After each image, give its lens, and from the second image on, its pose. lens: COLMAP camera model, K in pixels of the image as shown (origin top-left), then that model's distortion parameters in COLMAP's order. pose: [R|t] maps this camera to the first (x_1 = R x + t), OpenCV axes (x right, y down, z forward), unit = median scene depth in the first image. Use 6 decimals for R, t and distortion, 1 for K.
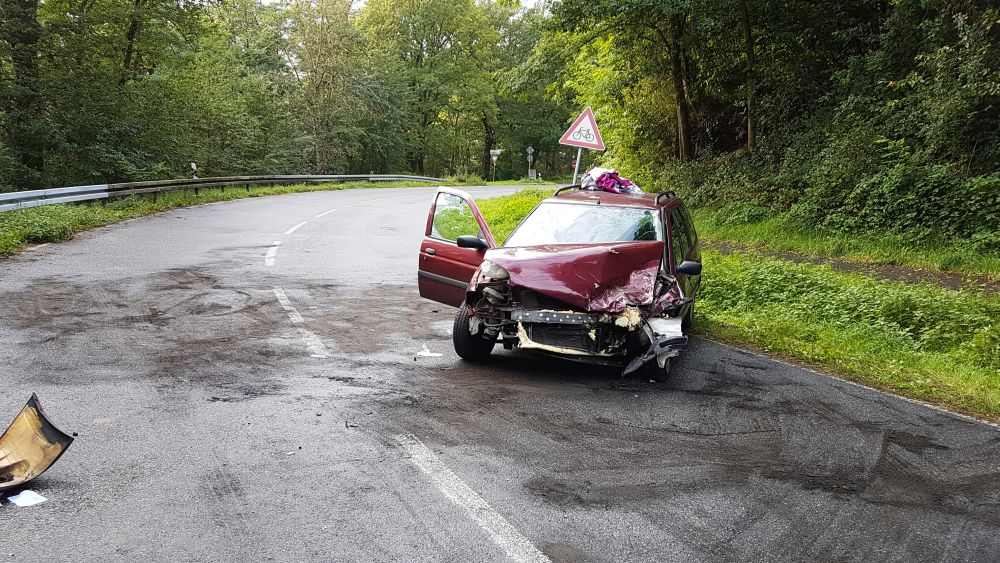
lens RADIAL K [[757.0, 0, 484.6], [0, 757.0, 297.1], [0, 0, 1]] dist [0.259812, -0.511527]
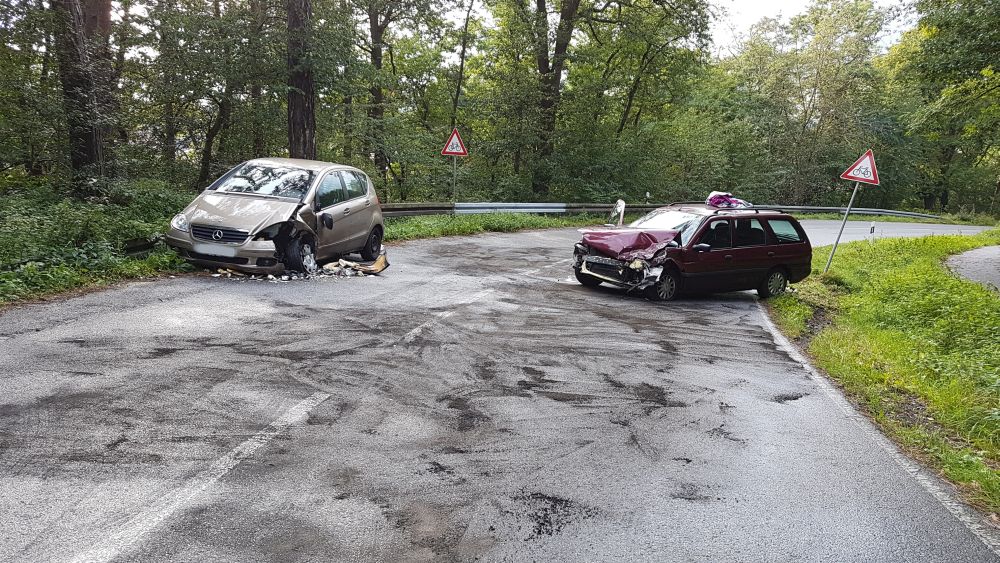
lens RADIAL K [[773.6, 0, 515.1], [0, 773.6, 279.3], [0, 0, 1]] dist [0.241147, -0.476273]
pose [[0.796643, 0.099194, -0.596255, 0.835119], [-0.139808, 0.989932, -0.022107, 0.112306], [0.588059, 0.100973, 0.802491, -0.576851]]
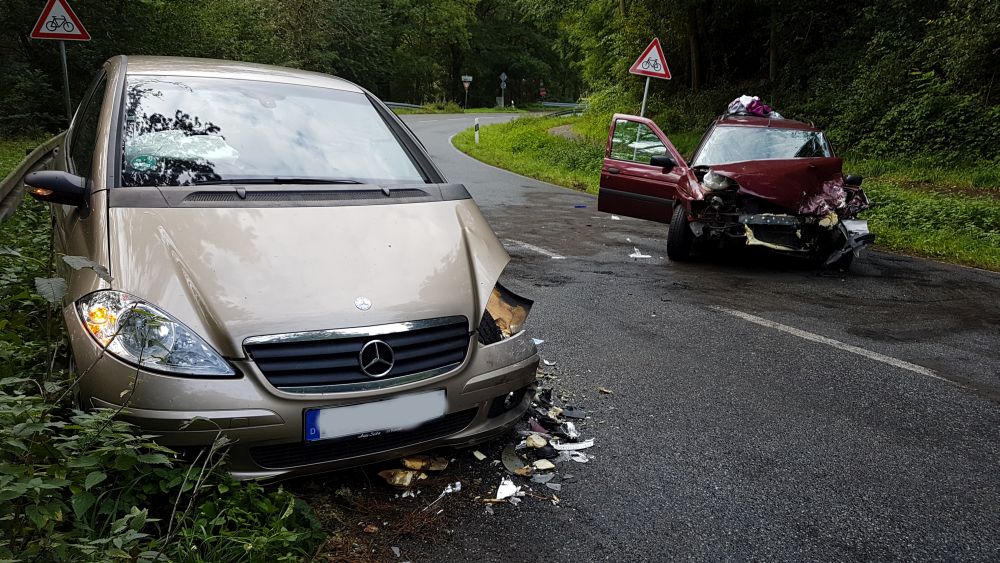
lens RADIAL K [[773.6, 0, 515.1], [0, 773.6, 279.3], [0, 0, 1]] dist [0.241147, -0.476273]
pose [[0.994145, -0.021345, 0.105924, -0.332085], [0.014580, 0.997828, 0.064238, 0.025153], [-0.107065, -0.062317, 0.992297, -0.162815]]
